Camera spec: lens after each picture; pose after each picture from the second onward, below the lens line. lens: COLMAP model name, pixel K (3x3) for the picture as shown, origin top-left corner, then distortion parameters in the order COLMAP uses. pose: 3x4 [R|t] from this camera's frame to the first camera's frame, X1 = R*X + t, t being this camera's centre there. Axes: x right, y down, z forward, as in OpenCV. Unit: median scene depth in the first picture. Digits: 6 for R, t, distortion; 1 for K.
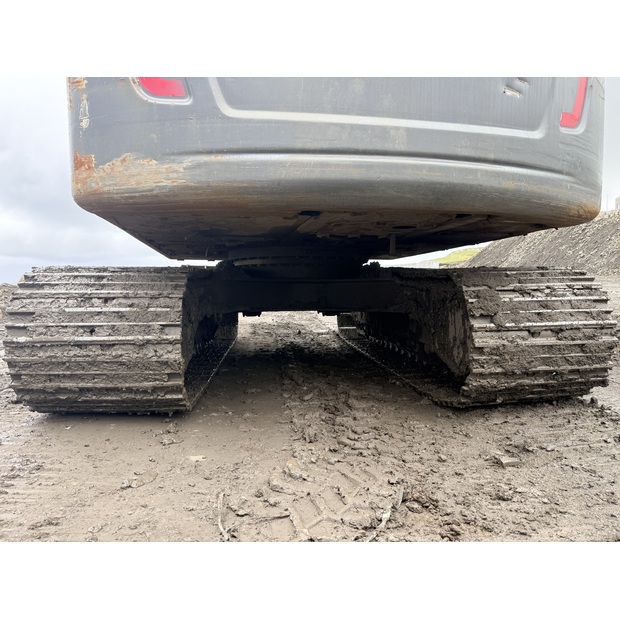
lens RADIAL K [[433.1, 0, 310.0], [0, 433.1, 310.0], [0, 0, 1]] dist [0.039276, -0.055150]
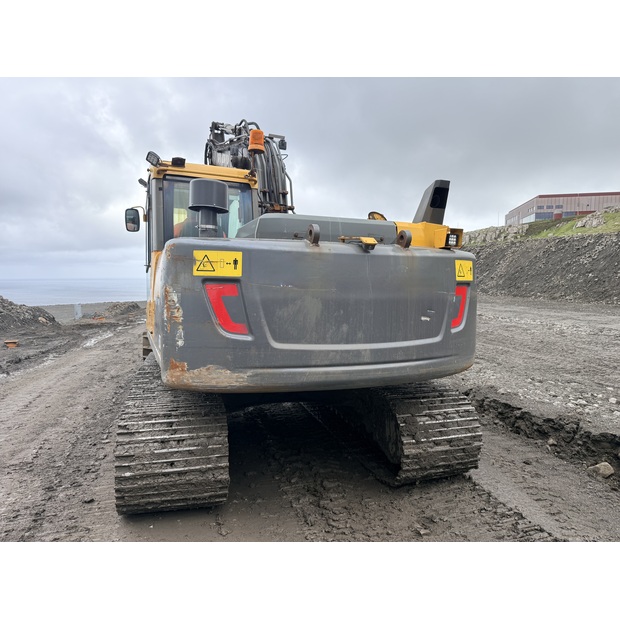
lens RADIAL K [[433.1, 0, 310.0], [0, 433.1, 310.0], [0, 0, 1]] dist [0.039276, -0.055150]
pose [[0.981934, 0.007712, 0.189069, -0.306216], [-0.006704, 0.999960, -0.005973, -0.476491], [-0.189107, 0.004597, 0.981946, -0.591724]]
